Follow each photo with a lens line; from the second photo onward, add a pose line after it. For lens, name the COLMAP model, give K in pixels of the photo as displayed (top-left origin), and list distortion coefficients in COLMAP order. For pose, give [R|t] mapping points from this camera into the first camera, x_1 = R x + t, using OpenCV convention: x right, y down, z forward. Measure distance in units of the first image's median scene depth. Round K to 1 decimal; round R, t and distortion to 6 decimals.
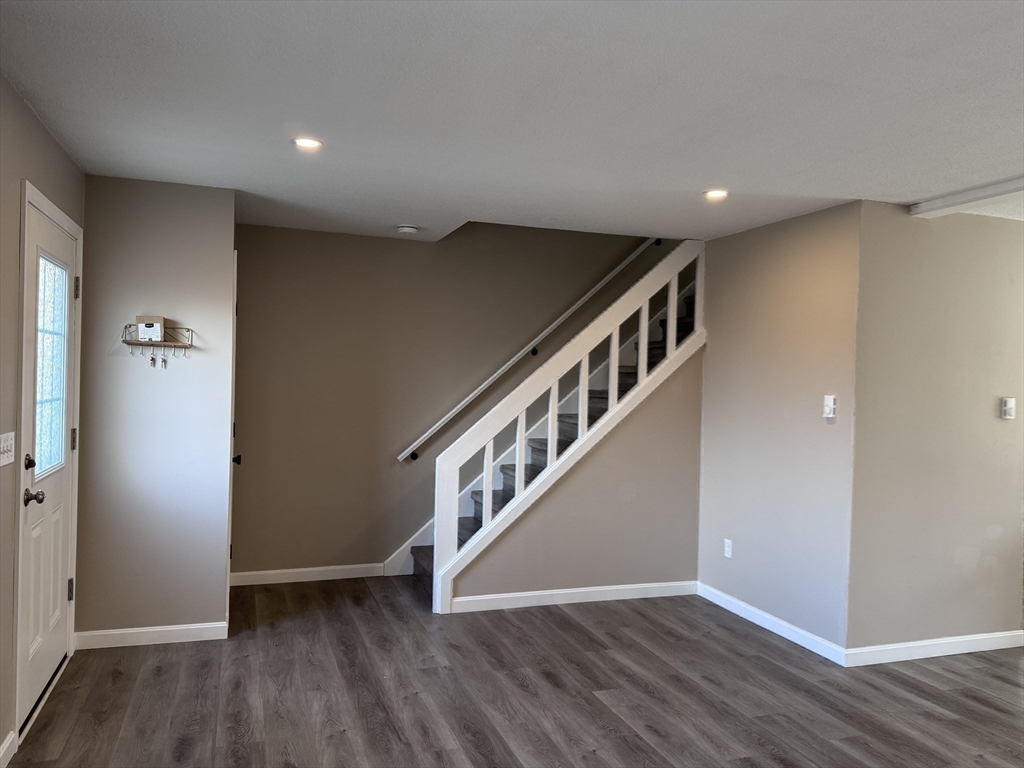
lens RADIAL K [[775.4, 0, 511.8], [0, 775.4, 384.5], [0, 0, 1]] dist [-0.005670, -0.001445]
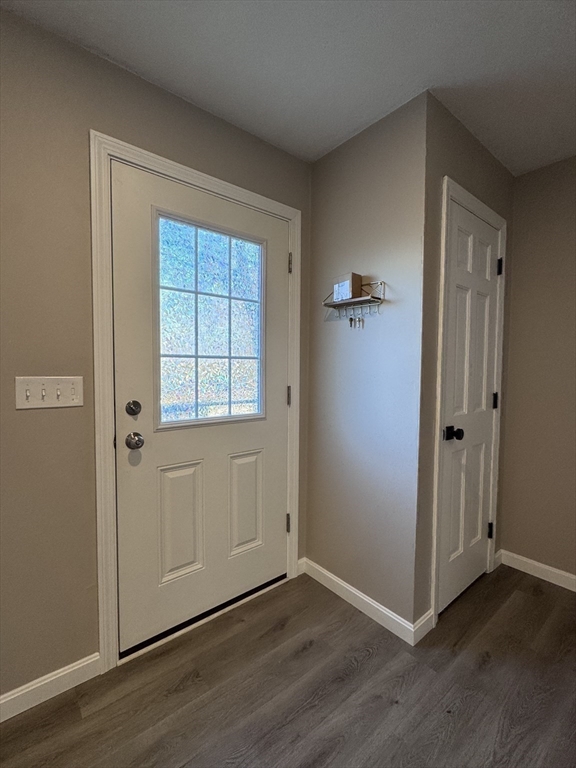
lens RADIAL K [[354.1, 0, 288.8], [0, 354.1, 385.4], [0, 0, 1]] dist [0.001434, 0.000065]
pose [[0.356611, 0.024742, -0.933925, -0.069165], [-0.010189, 0.999693, 0.022594, 0.042033], [0.934197, 0.001458, 0.356754, 0.774072]]
